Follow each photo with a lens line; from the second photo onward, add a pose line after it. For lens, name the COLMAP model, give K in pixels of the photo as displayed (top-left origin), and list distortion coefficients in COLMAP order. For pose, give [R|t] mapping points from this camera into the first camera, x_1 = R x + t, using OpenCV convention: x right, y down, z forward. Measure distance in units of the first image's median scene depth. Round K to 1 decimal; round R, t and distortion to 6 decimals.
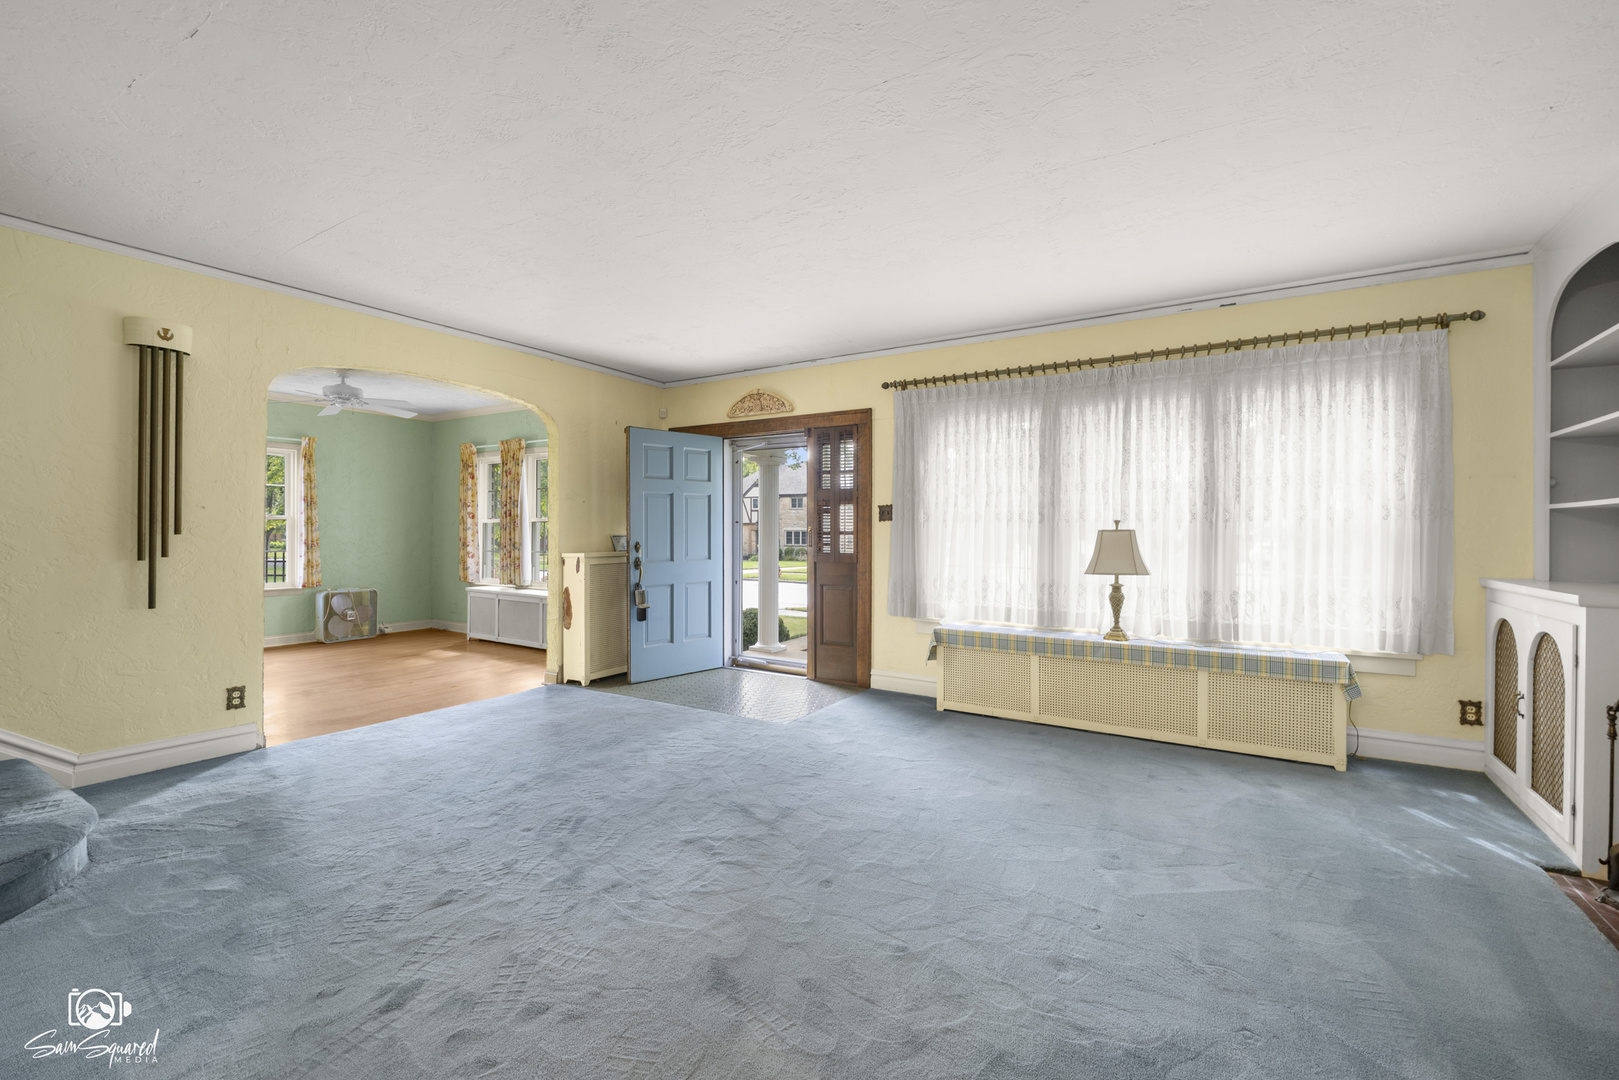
lens RADIAL K [[679.7, 0, 813.1], [0, 679.7, 543.5], [0, 0, 1]] dist [0.015267, -0.018379]
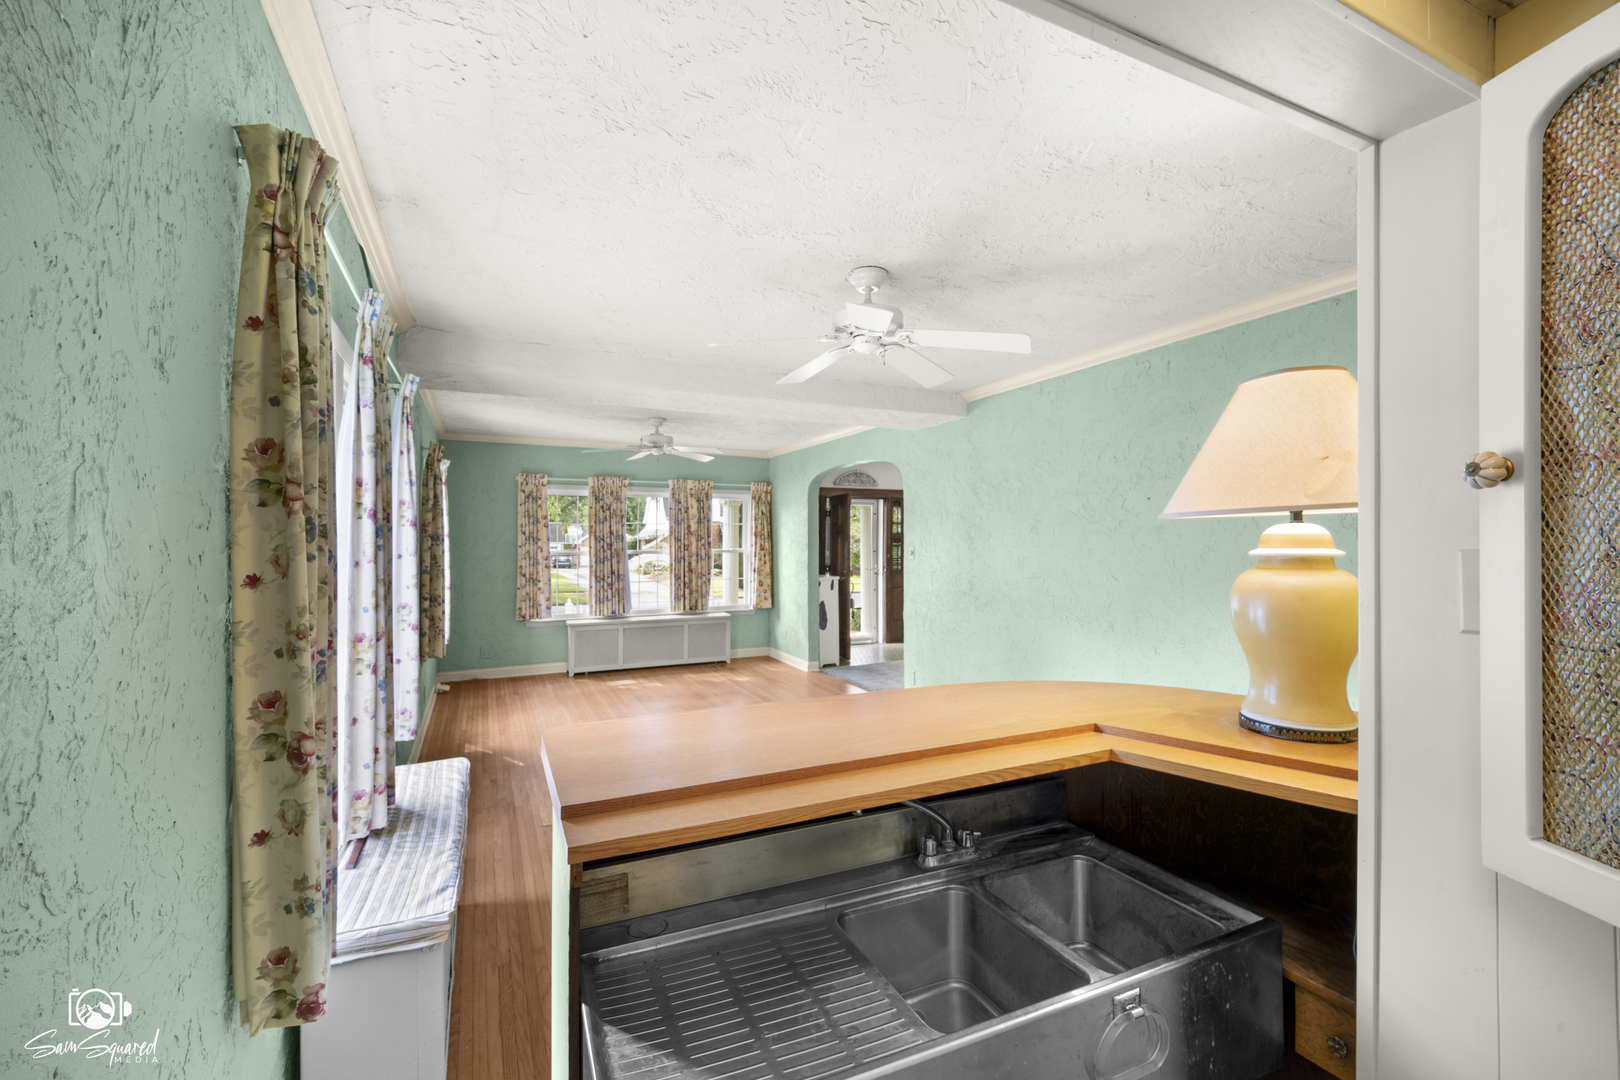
lens RADIAL K [[671.7, 0, 811.9], [0, 671.7, 520.4], [0, 0, 1]] dist [0.034051, 0.000074]
pose [[0.540311, 0.017136, 0.841291, -1.554418], [0.020705, 0.999219, -0.033651, -0.058633], [-0.841210, 0.035601, 0.539535, 0.237235]]
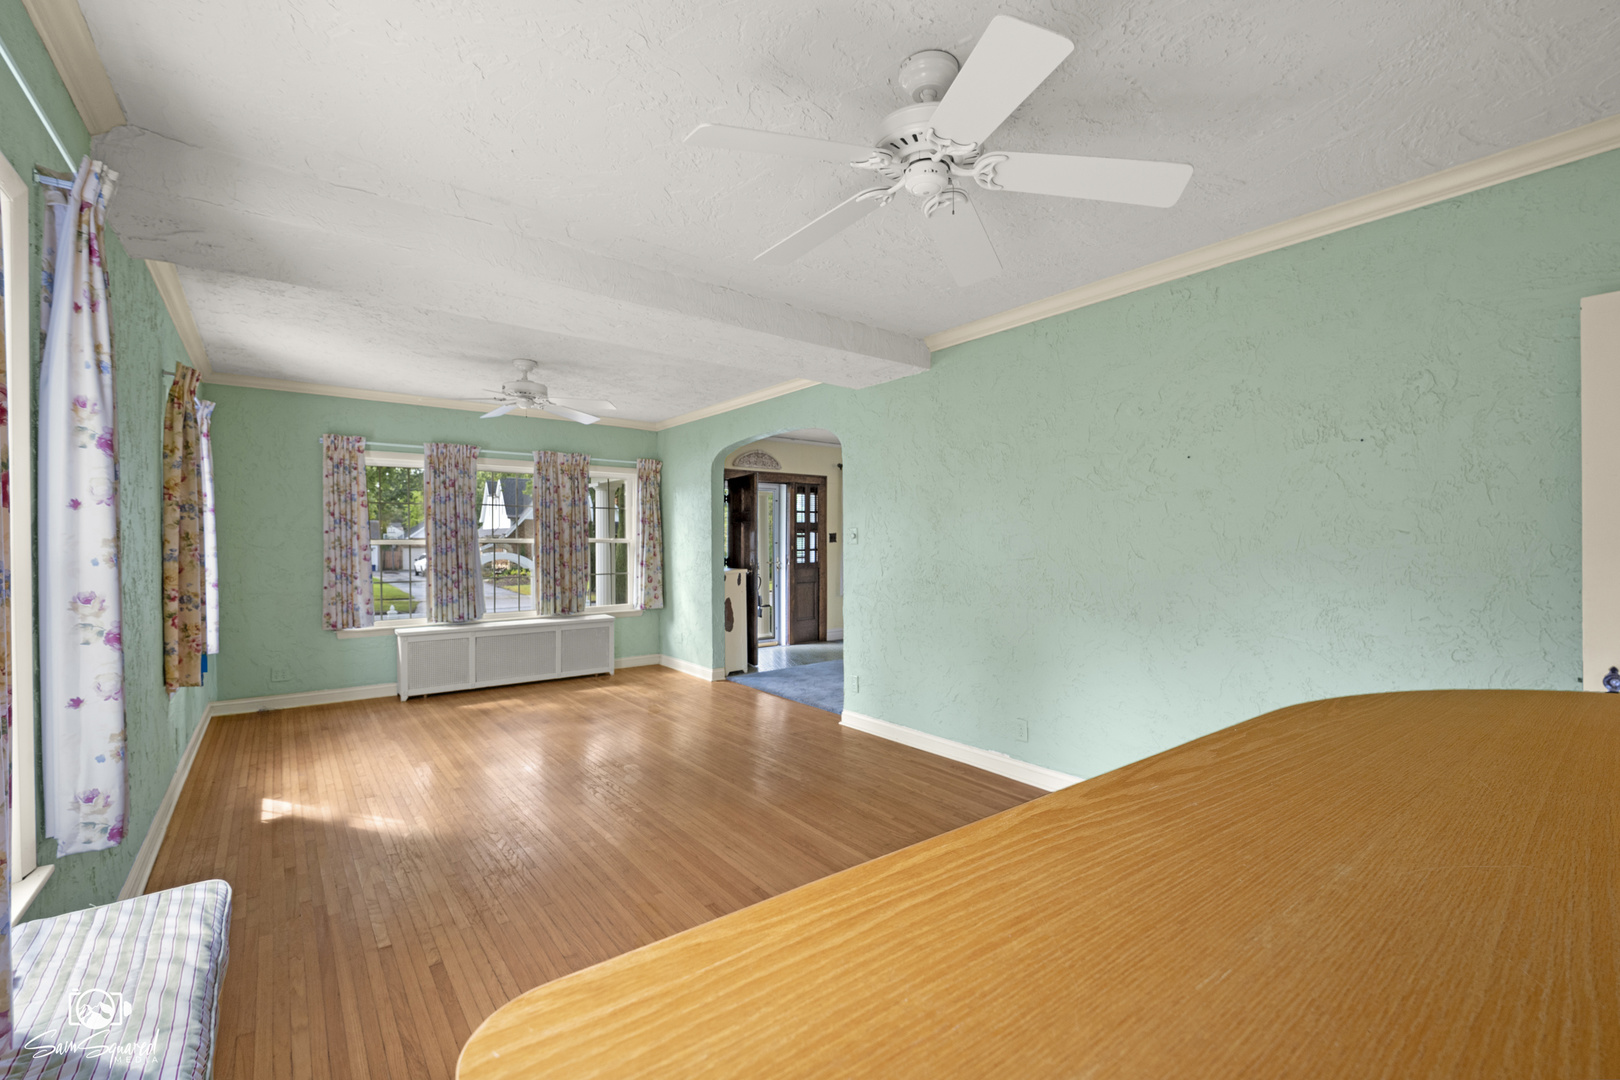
lens RADIAL K [[680.2, 0, 813.6], [0, 680.2, 543.5], [0, 0, 1]] dist [0.015267, -0.018379]
pose [[0.351862, -0.009683, 0.936002, -1.434399], [0.022376, 0.999748, 0.001930, -0.032837], [-0.935784, 0.020265, 0.351990, 0.413461]]
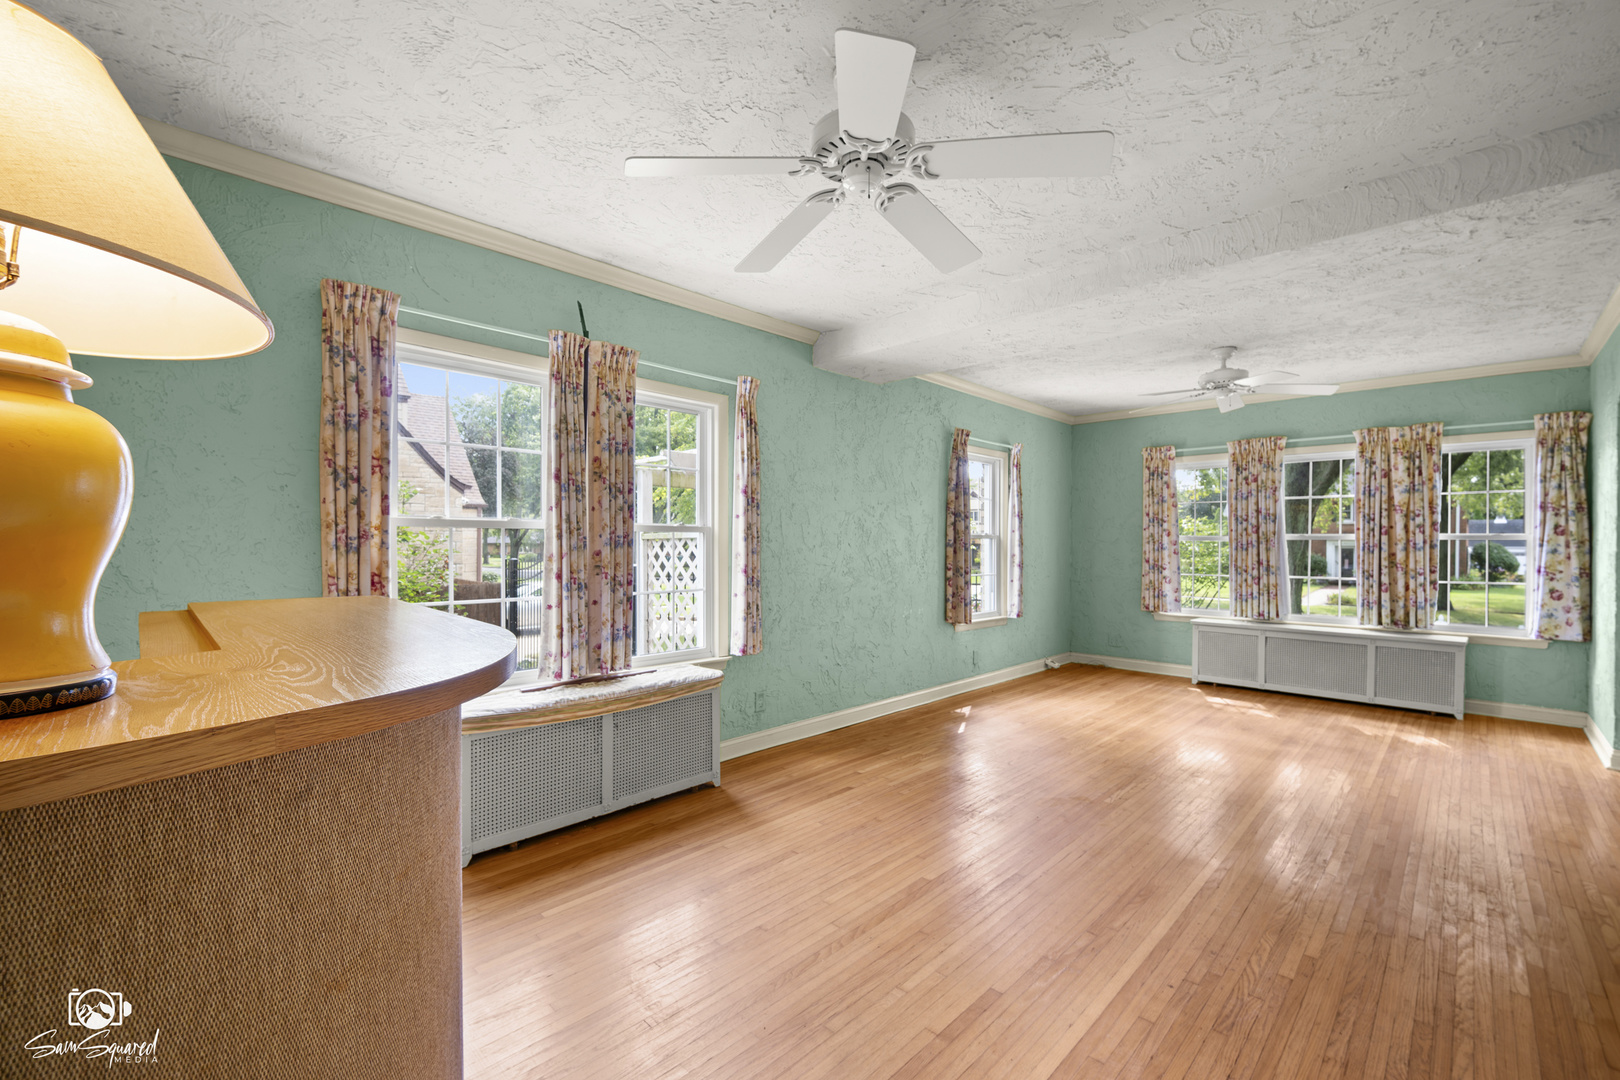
lens RADIAL K [[680.2, 0, 813.6], [0, 680.2, 543.5], [0, 0, 1]] dist [0.015267, -0.018379]
pose [[0.975832, -0.000520, -0.218522, -1.053716], [-0.003426, 0.999838, -0.017677, -0.015415], [0.218495, 0.017998, 0.975672, 0.128880]]
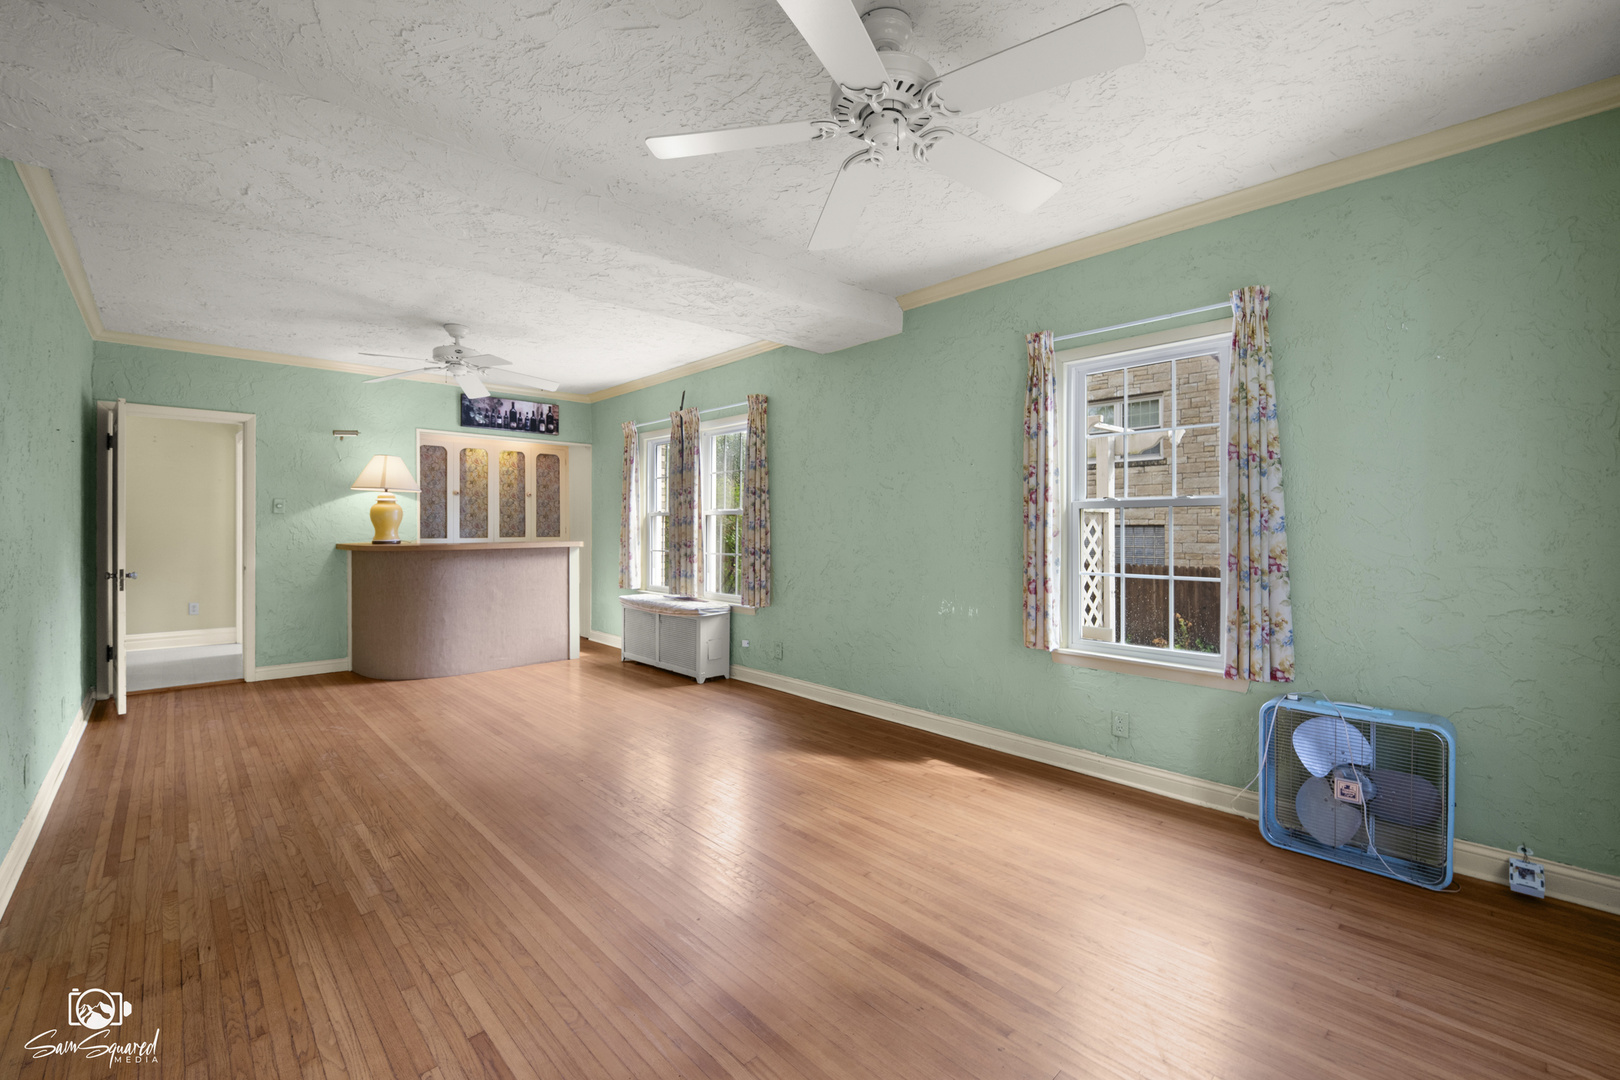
lens RADIAL K [[670.3, 0, 807.6], [0, 670.3, 524.5], [0, 0, 1]] dist [0.000699, -0.000065]
pose [[-0.252197, -0.007889, -0.967644, -0.412205], [-0.016516, 0.999856, -0.003847, -0.021937], [0.967535, 0.015011, -0.252291, 1.108552]]
